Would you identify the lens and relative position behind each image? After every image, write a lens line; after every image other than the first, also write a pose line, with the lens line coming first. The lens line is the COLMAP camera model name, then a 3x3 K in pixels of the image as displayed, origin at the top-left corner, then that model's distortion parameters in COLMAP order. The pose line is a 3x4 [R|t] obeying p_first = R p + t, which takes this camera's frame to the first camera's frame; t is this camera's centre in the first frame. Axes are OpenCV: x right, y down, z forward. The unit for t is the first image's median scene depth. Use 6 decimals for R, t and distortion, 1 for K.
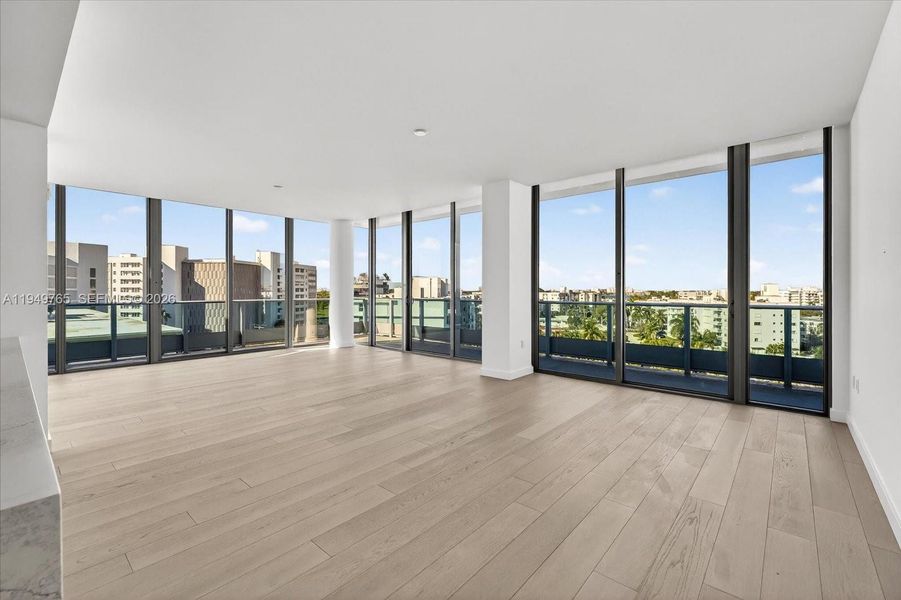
lens RADIAL K [[376.8, 0, 453.1], [0, 376.8, 292.5], [0, 0, 1]] dist [-0.003828, 0.000433]
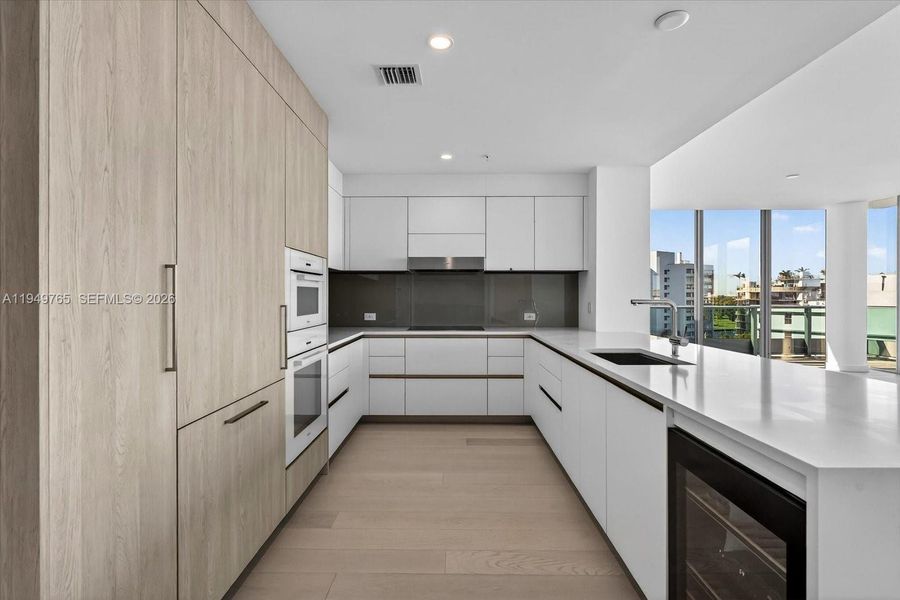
lens RADIAL K [[438.5, 0, 451.0], [0, 438.5, 296.1], [0, 0, 1]] dist [-0.004833, 0.000025]
pose [[0.658023, -0.000457, -0.752998, -0.446848], [-0.002474, 0.999993, -0.002768, 0.001761], [0.752994, 0.003685, 0.658017, -0.494772]]
